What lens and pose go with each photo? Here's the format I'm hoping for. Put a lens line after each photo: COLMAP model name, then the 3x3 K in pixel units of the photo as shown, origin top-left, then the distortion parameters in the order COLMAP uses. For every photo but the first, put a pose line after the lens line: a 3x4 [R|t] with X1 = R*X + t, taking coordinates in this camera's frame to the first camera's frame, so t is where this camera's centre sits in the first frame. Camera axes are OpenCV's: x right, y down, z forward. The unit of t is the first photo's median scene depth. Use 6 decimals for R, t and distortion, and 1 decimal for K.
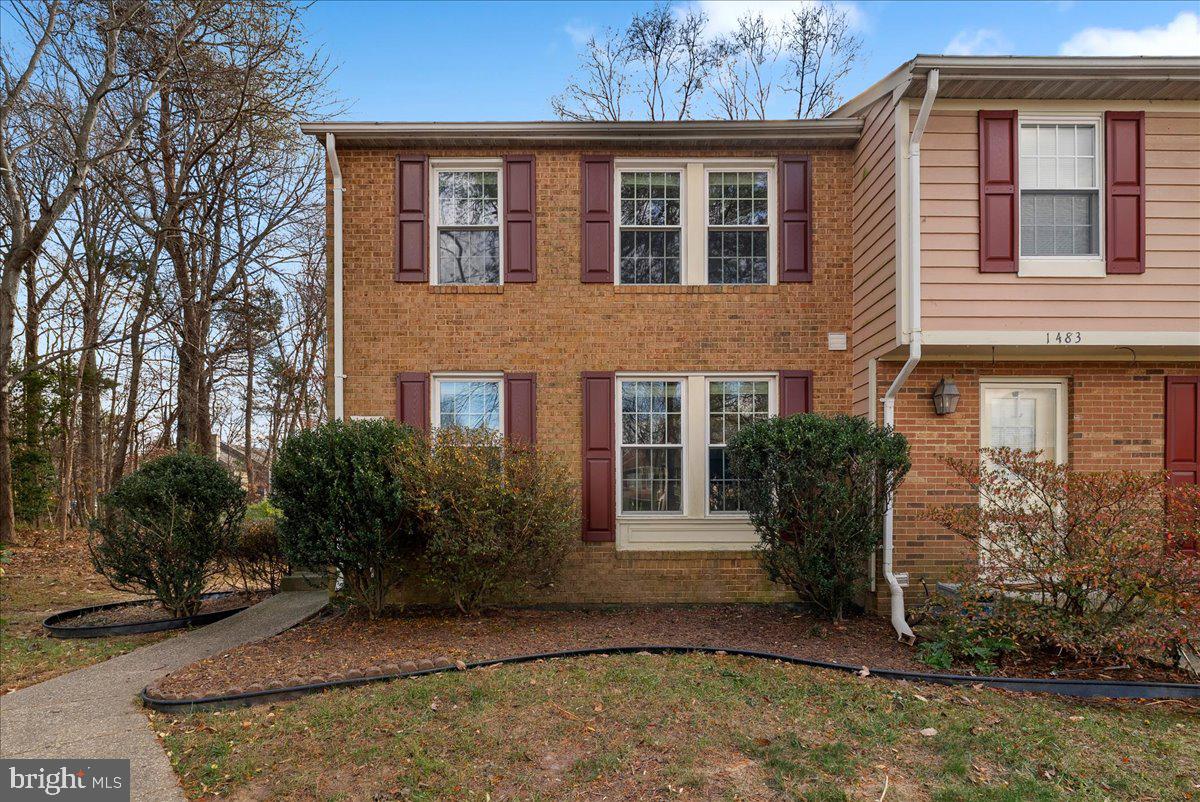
lens RADIAL K [[533.3, 0, 598.0], [0, 533.3, 404.2], [0, 0, 1]] dist [-0.013600, 0.000553]
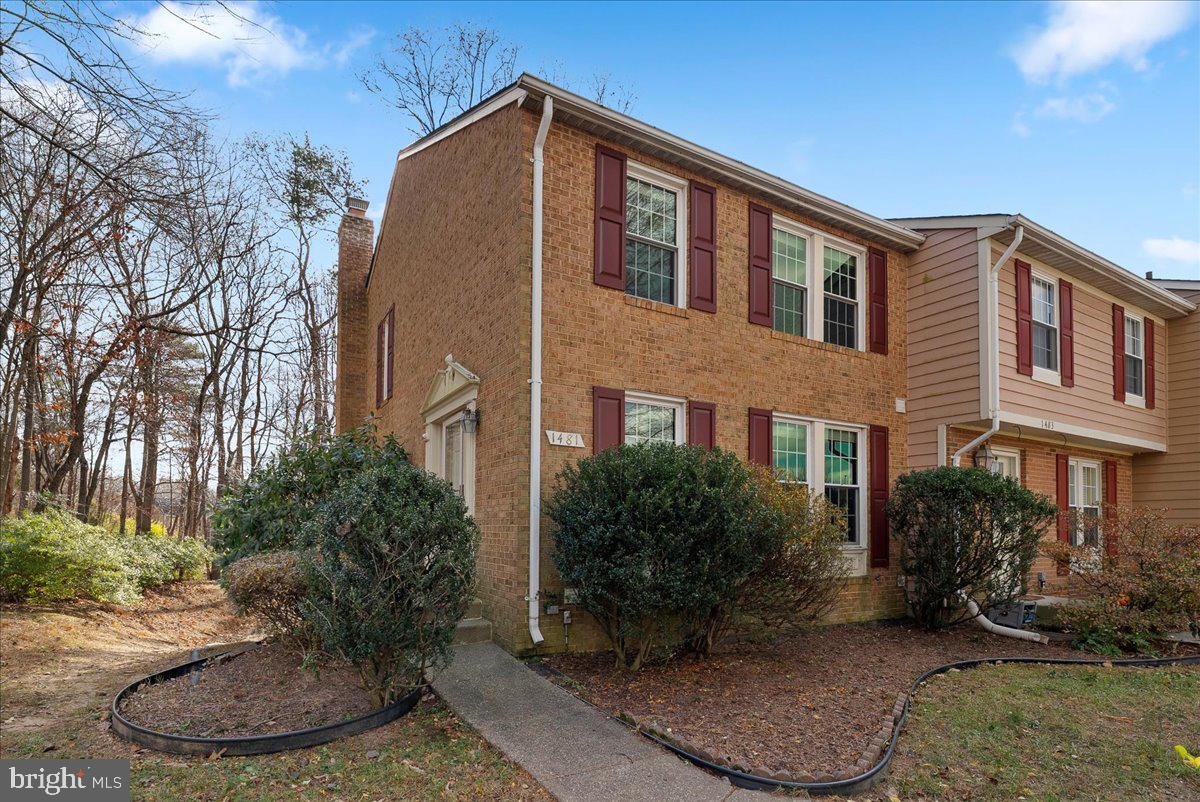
lens RADIAL K [[533.3, 0, 598.3], [0, 533.3, 401.1], [0, 0, 1]] dist [-0.013600, 0.000553]
pose [[0.889383, 0.115083, 0.442441, -0.748349], [-0.100775, 0.993343, -0.055803, 0.013595], [-0.445918, 0.005043, 0.895060, 0.202138]]
